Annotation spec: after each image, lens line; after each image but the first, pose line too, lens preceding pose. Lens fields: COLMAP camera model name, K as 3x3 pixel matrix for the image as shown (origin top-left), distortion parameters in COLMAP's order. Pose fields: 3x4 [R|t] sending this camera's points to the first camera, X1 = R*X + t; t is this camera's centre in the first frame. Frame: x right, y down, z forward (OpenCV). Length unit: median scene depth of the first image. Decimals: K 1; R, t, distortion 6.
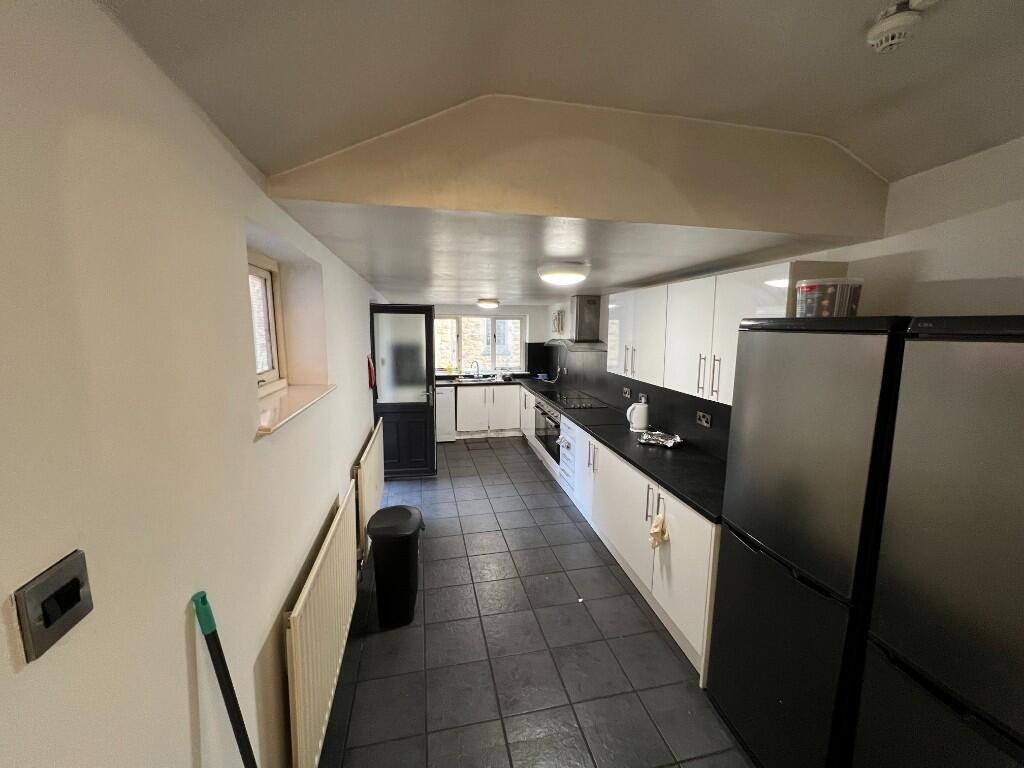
lens RADIAL K [[418.0, 0, 514.8], [0, 418.0, 384.9], [0, 0, 1]] dist [0.000540, 0.000003]
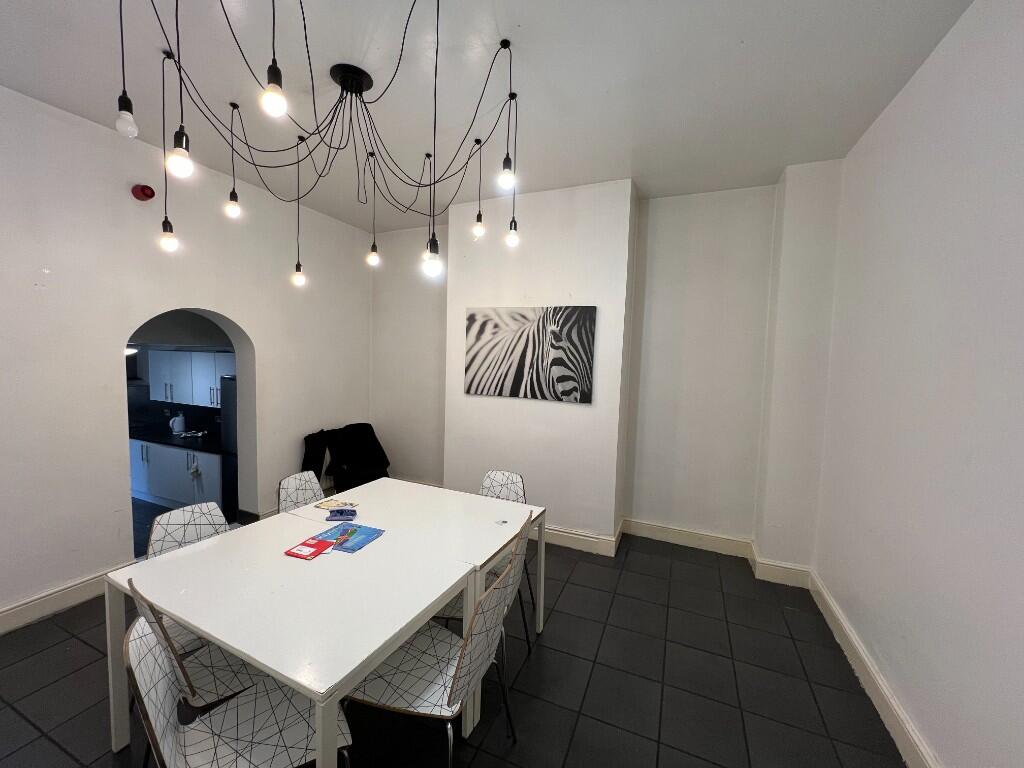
lens RADIAL K [[418.0, 0, 510.1], [0, 418.0, 383.7], [0, 0, 1]] dist [0.000540, 0.000003]
pose [[0.564248, -0.050114, 0.824083, -0.369161], [0.092333, 0.995725, -0.002669, 0.044422], [-0.820426, 0.077596, 0.566463, -1.191618]]
